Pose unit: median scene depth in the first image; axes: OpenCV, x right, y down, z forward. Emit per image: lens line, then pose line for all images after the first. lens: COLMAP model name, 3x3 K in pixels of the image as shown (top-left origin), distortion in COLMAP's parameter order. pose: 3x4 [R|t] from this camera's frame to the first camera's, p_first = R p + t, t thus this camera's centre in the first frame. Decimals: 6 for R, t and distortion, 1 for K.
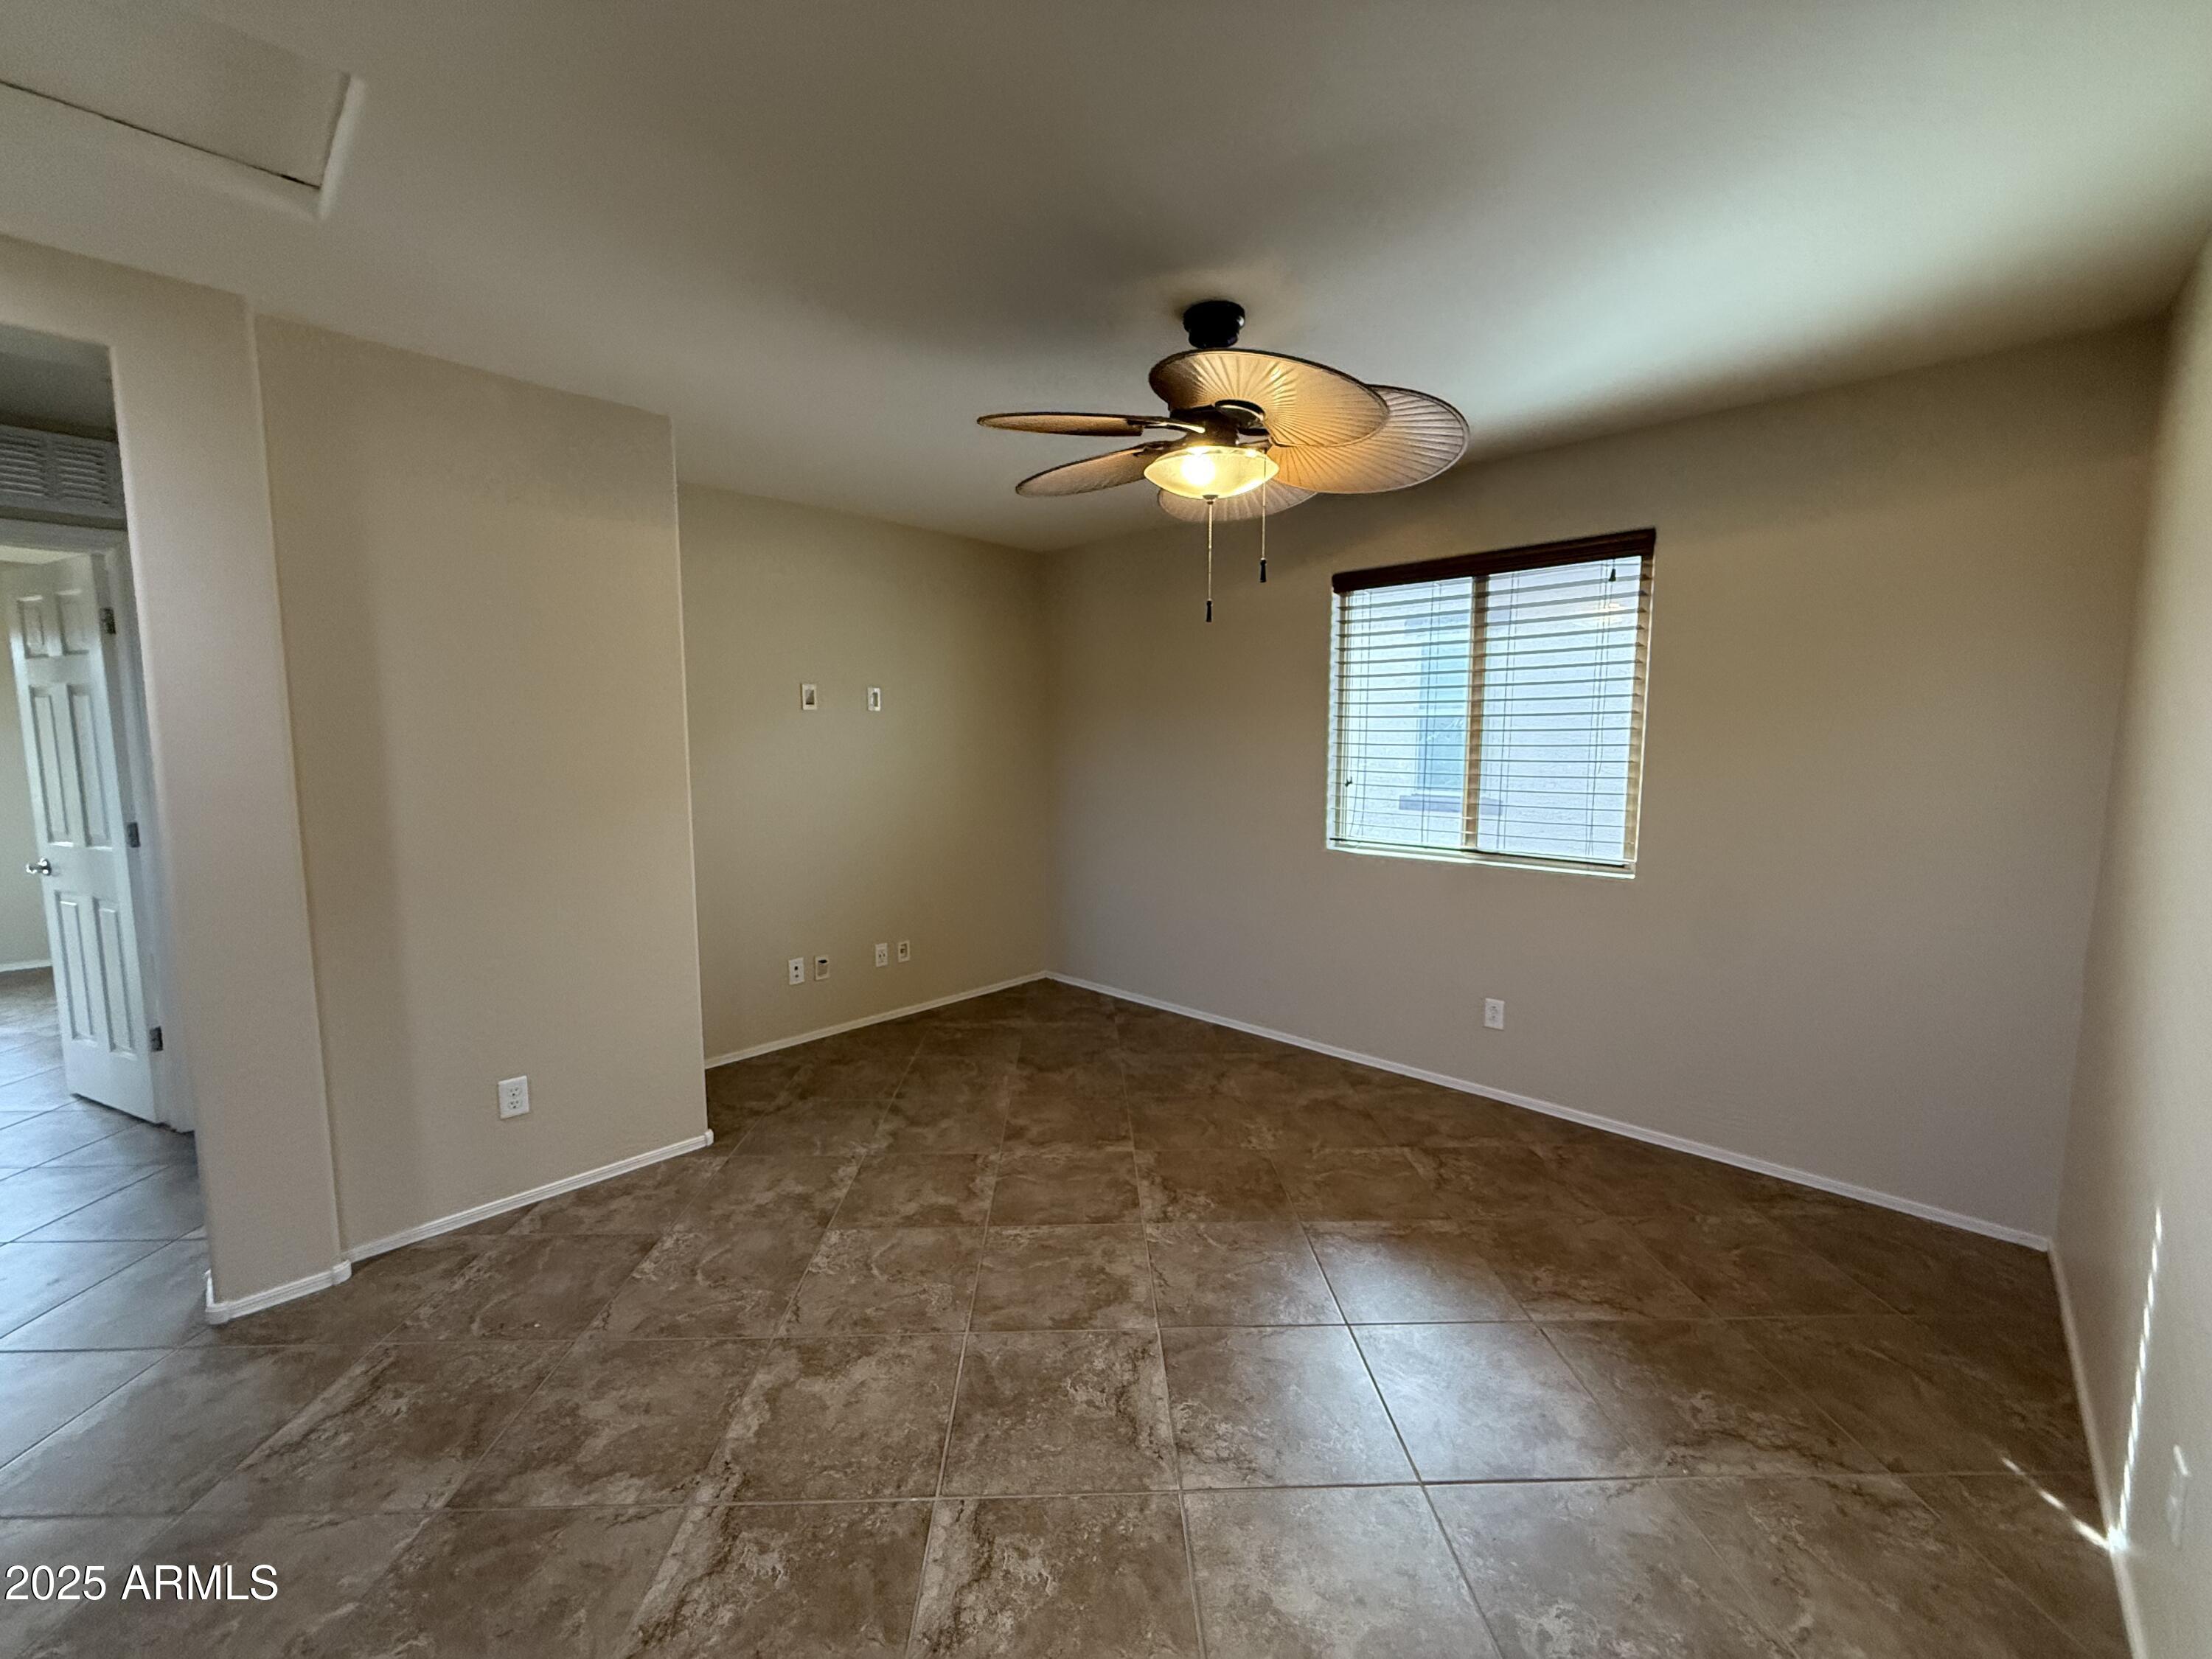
lens RADIAL K [[883.3, 0, 1103.2], [0, 883.3, 844.1], [0, 0, 1]] dist [0.000827, -0.000194]
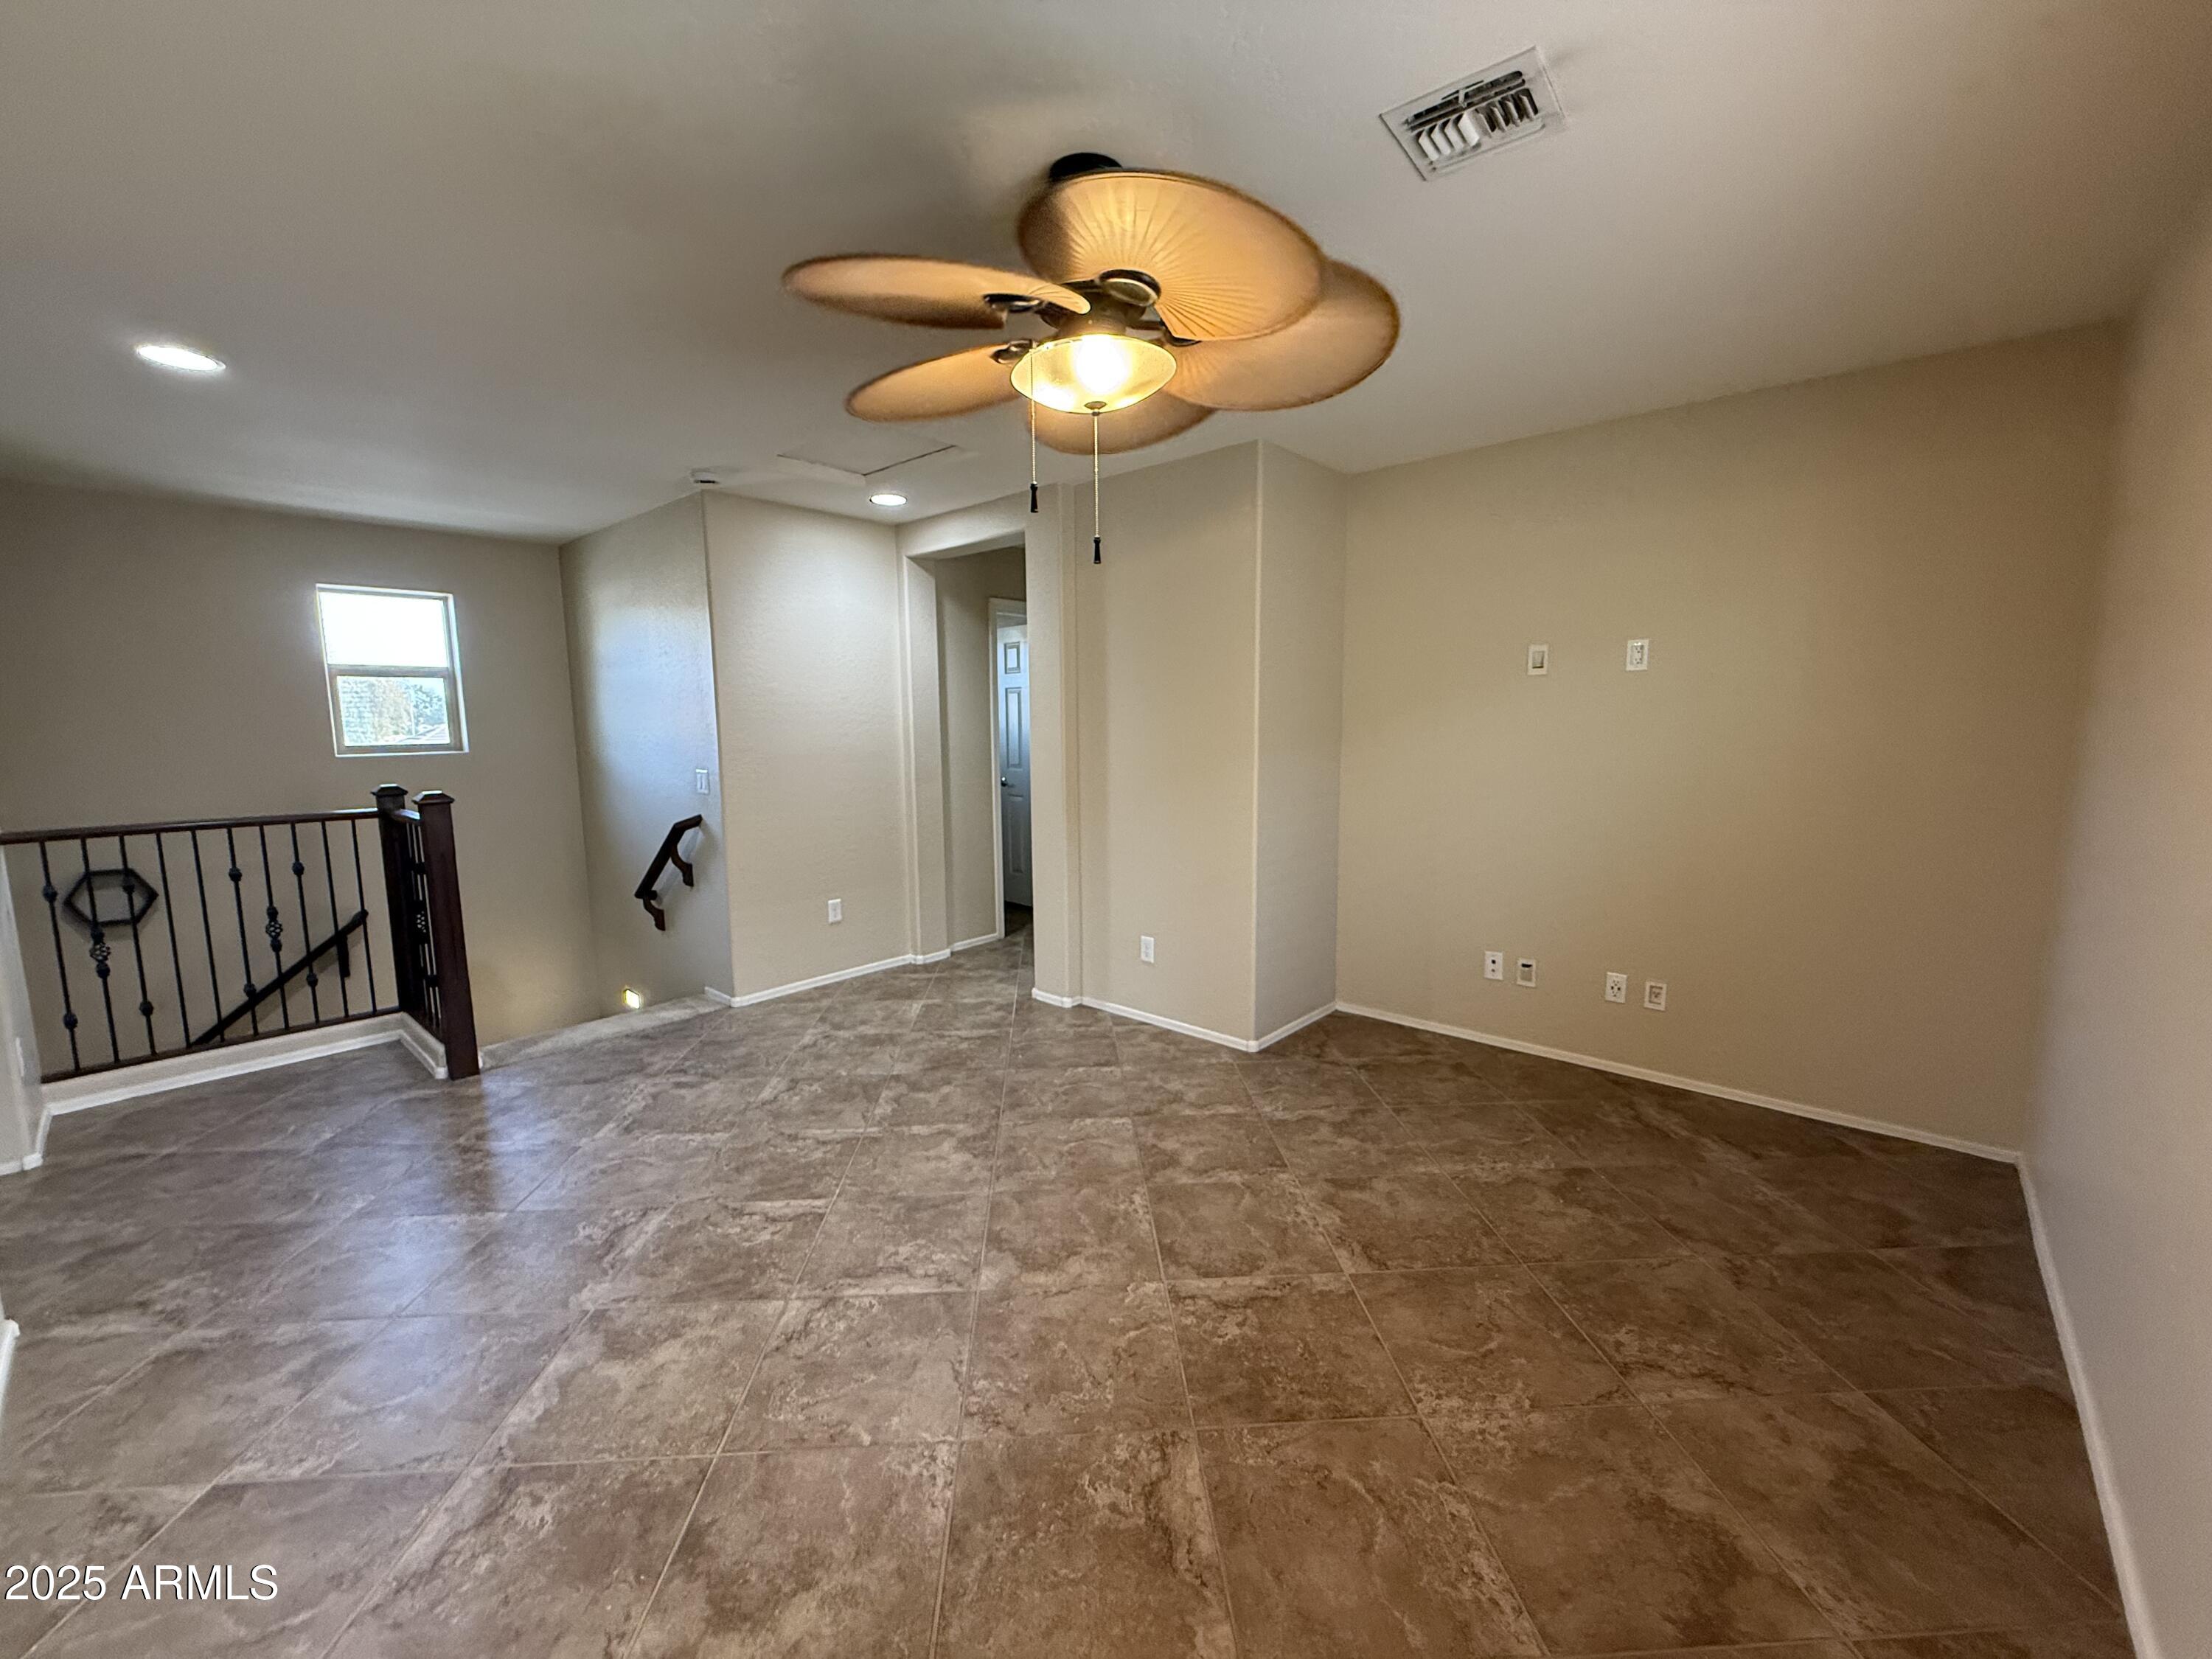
lens RADIAL K [[883.3, 0, 1096.4], [0, 883.3, 837.2], [0, 0, 1]] dist [0.000827, -0.000194]
pose [[0.021988, 0.133799, -0.990765, 0.801529], [-0.108834, 0.985435, 0.130664, -0.091389], [0.993817, 0.104956, 0.036229, 0.831115]]
